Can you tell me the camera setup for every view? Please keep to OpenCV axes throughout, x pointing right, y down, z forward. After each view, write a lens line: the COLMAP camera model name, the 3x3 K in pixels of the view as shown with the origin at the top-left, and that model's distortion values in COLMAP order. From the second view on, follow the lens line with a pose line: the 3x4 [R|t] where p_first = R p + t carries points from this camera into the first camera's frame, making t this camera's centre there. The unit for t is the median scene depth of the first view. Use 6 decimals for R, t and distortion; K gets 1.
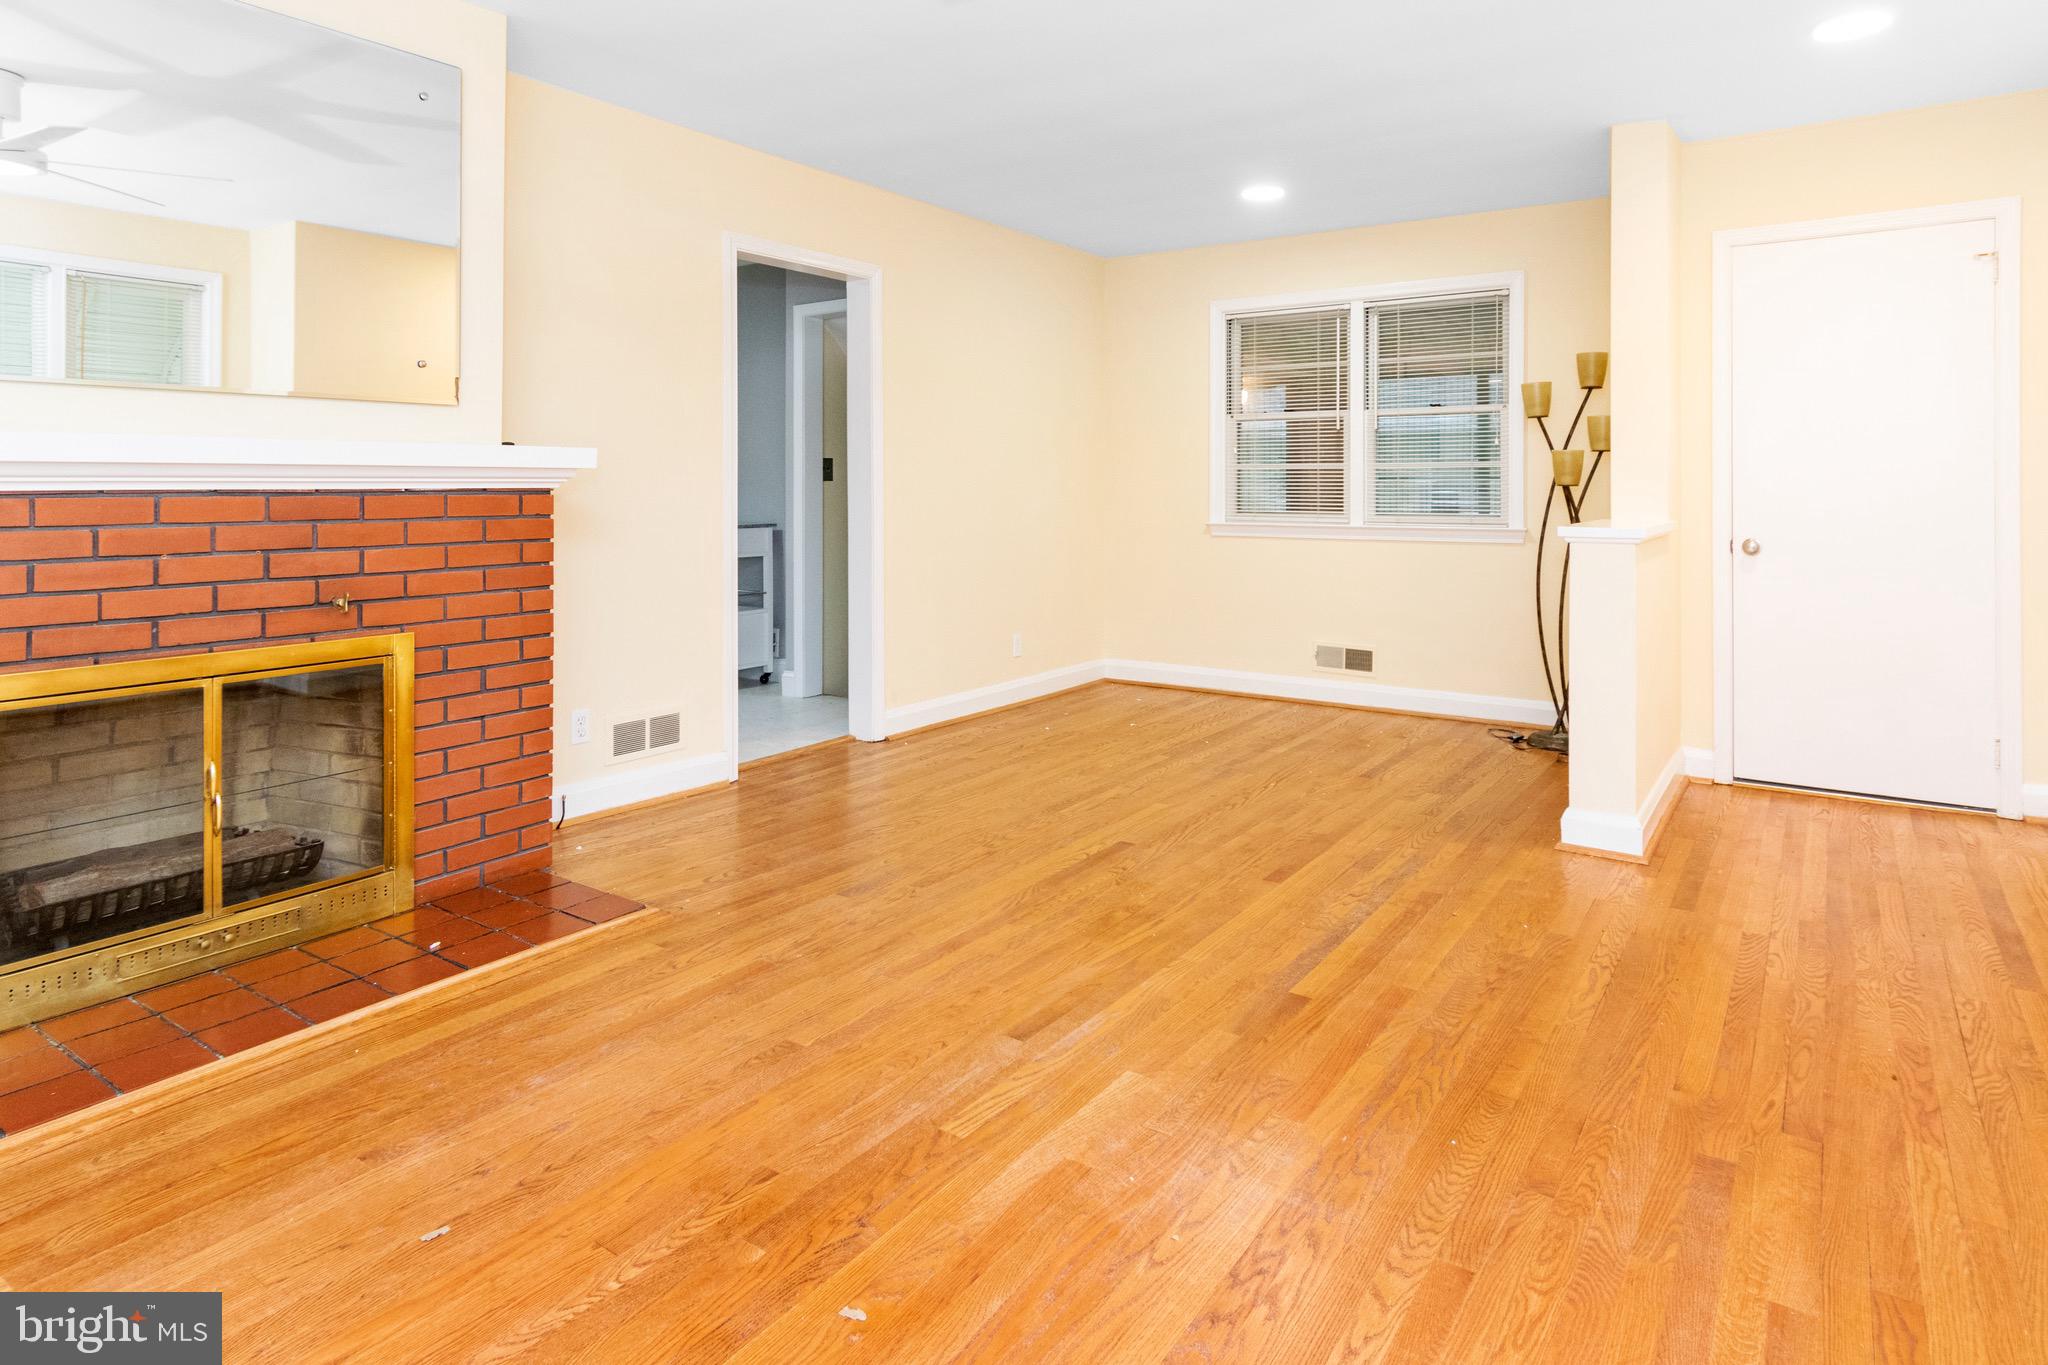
lens RADIAL K [[1155.4, 0, 1025.4], [0, 1155.4, 490.2], [0, 0, 1]] dist [0.004595, -0.004130]
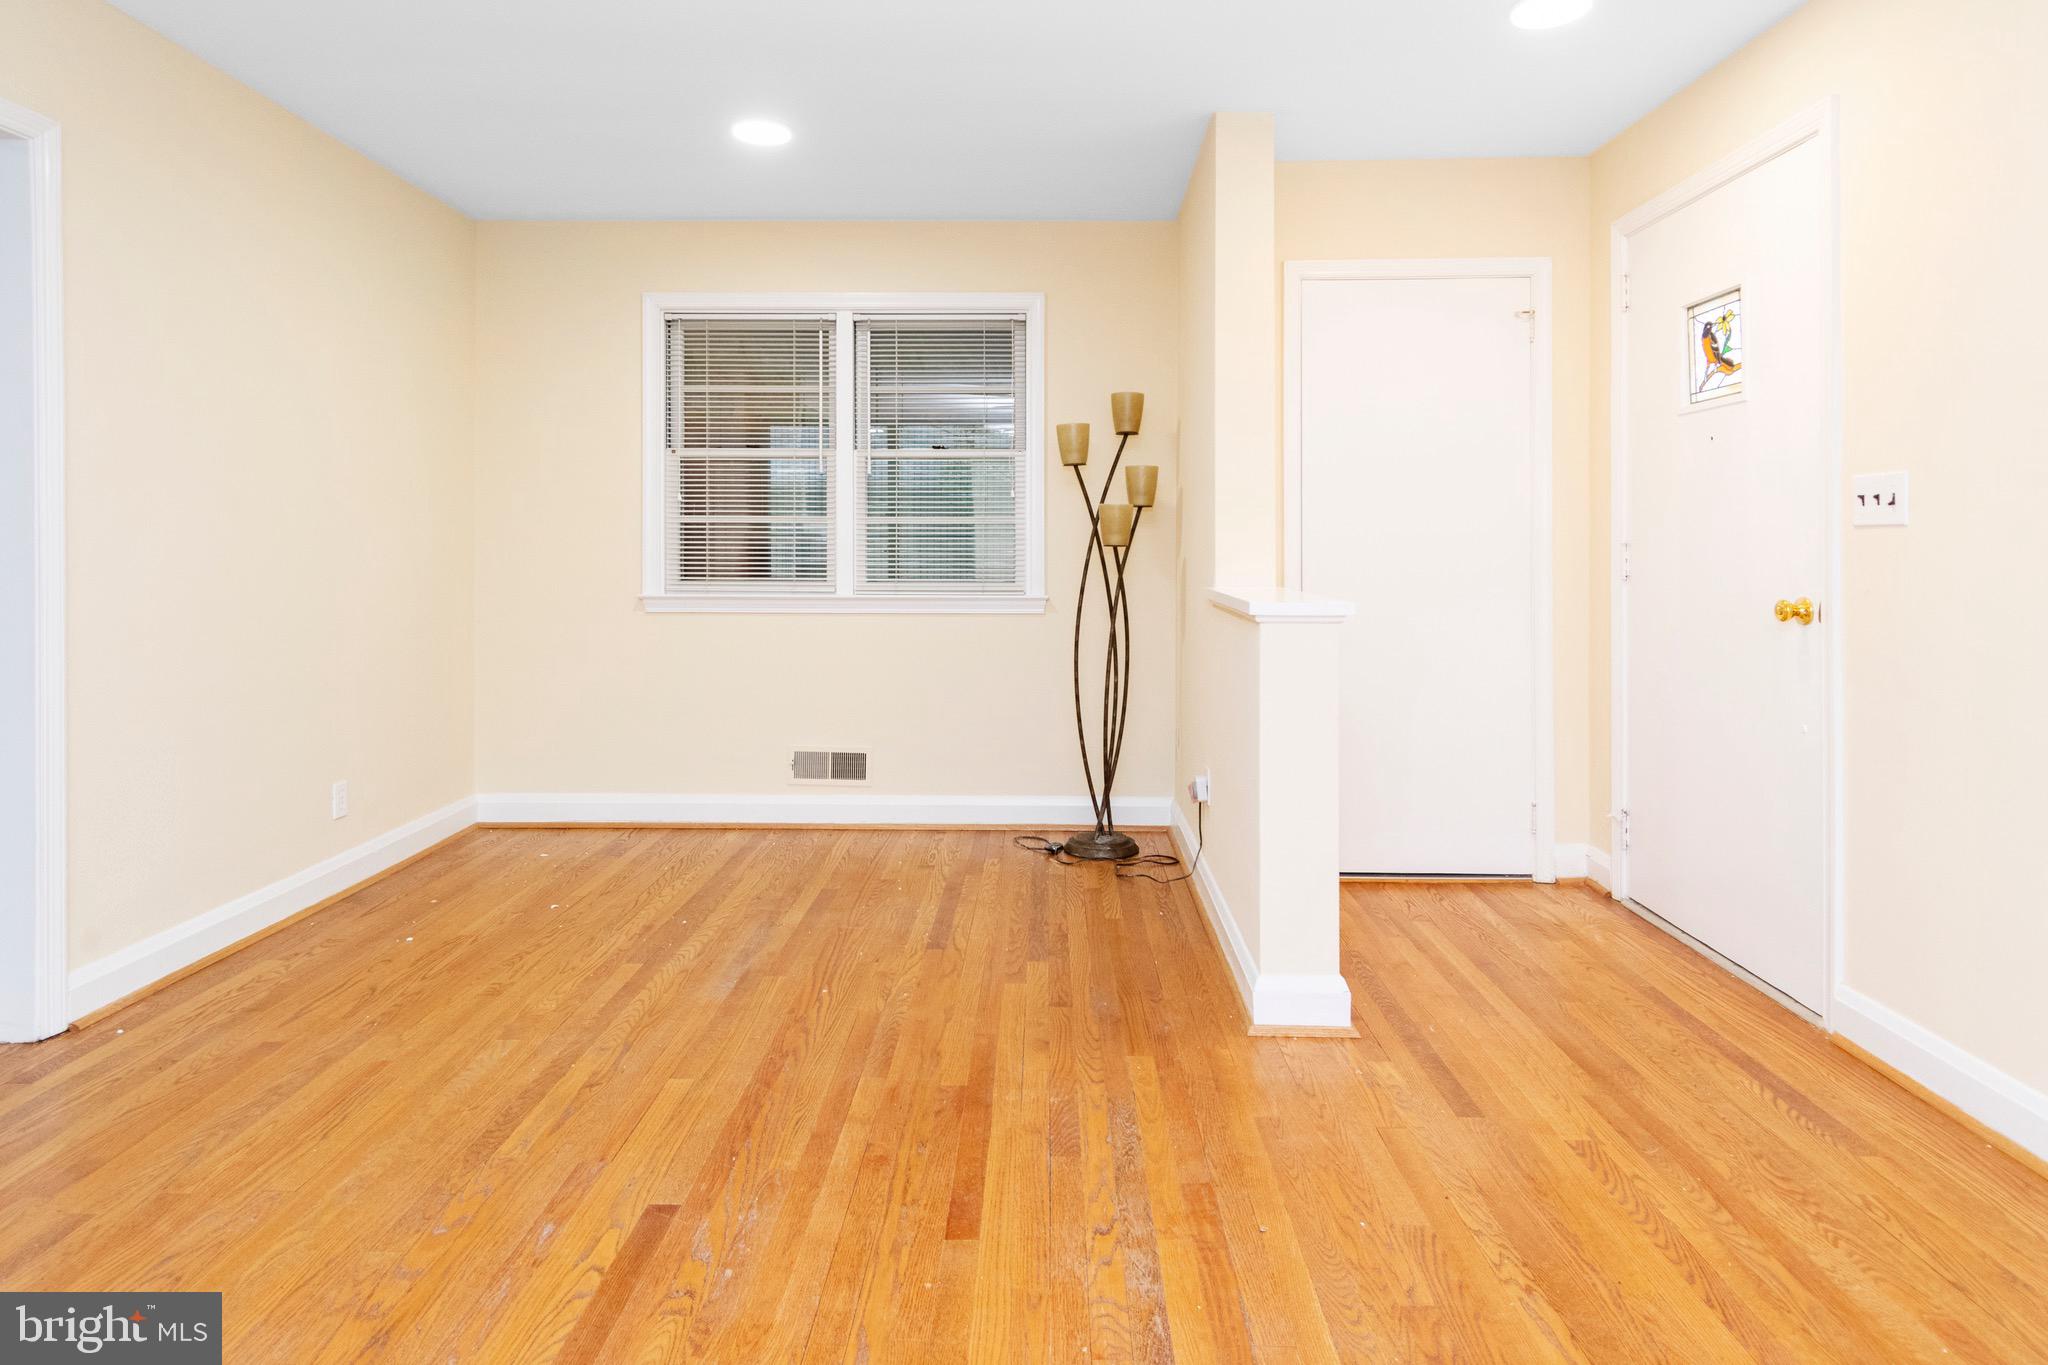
lens RADIAL K [[1136.6, 0, 1031.4], [0, 1136.6, 550.3], [0, 0, 1]] dist [0.000729, 0.000384]
pose [[0.829523, 0.000029, 0.558472, -0.045073], [-0.001914, 0.999994, 0.002791, -0.002821], [-0.558469, -0.003384, 0.829518, 0.314082]]
